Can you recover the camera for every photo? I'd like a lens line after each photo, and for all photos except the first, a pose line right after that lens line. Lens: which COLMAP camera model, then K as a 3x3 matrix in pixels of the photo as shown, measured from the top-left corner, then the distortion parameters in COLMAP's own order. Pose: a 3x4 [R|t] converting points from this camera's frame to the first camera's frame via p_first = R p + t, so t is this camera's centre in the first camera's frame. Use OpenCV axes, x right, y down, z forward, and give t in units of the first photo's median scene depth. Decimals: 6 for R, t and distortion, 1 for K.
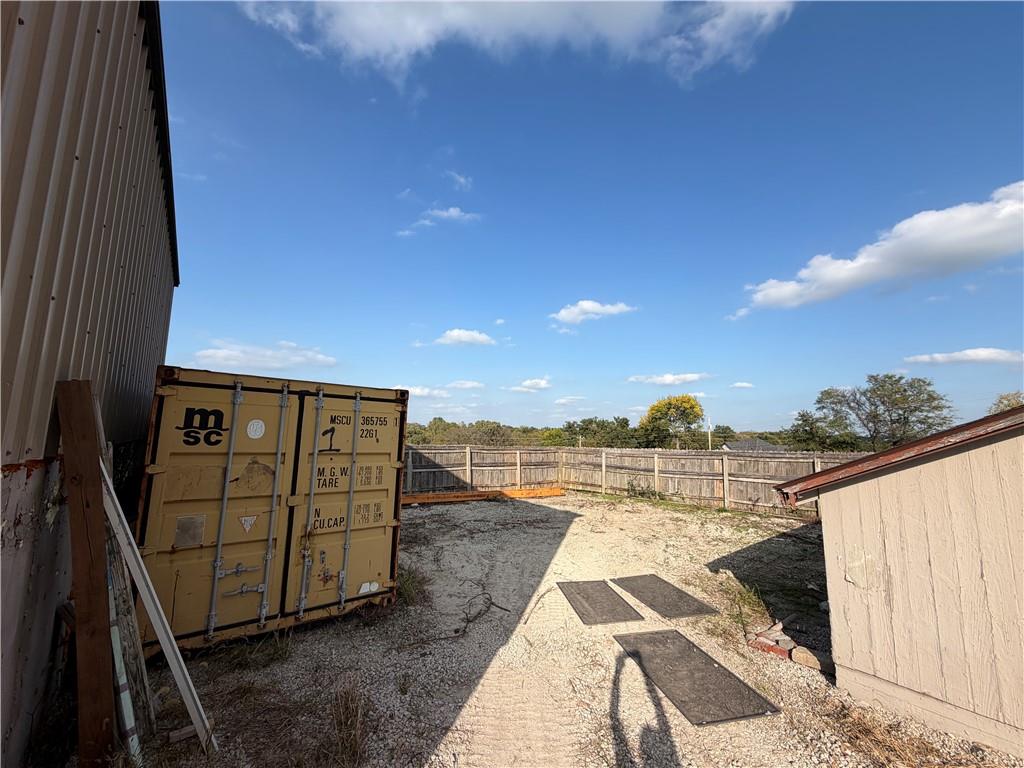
lens RADIAL K [[405.1, 0, 509.1], [0, 405.1, 382.3], [0, 0, 1]] dist [-0.007696, 0.000383]
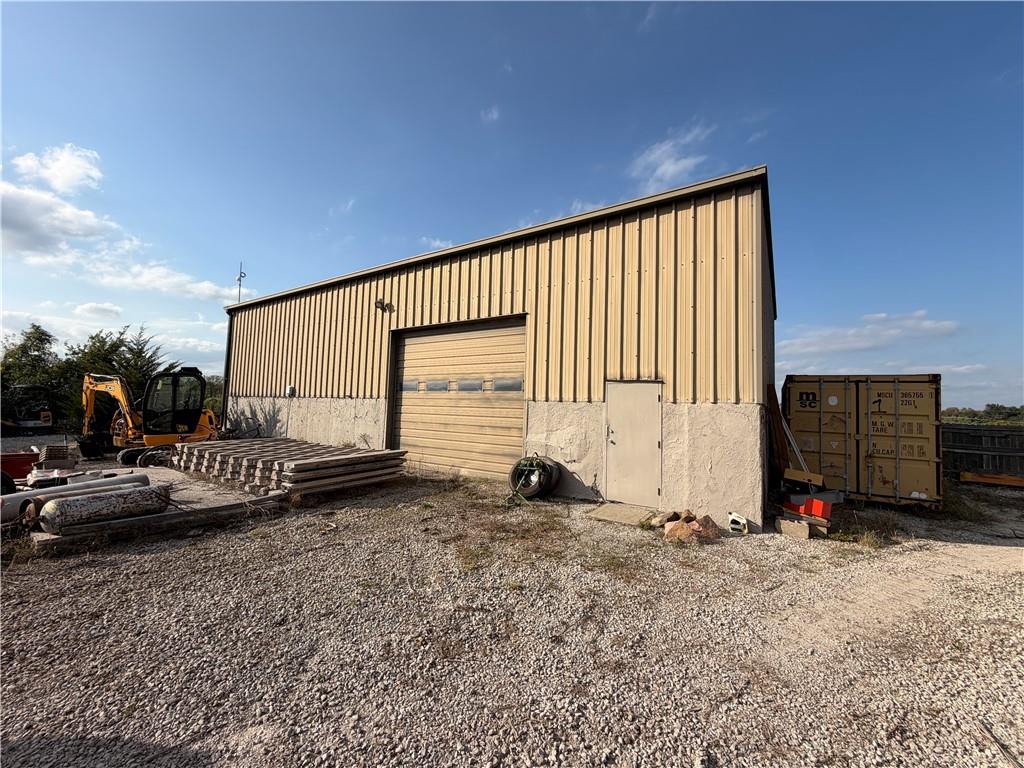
lens RADIAL K [[405.1, 0, 508.1], [0, 405.1, 384.0], [0, 0, 1]] dist [-0.007696, 0.000383]
pose [[0.312233, -0.065753, -0.947727, 0.757993], [0.098095, 0.994501, -0.036680, -0.052317], [0.944927, -0.081514, 0.316966, -1.132839]]
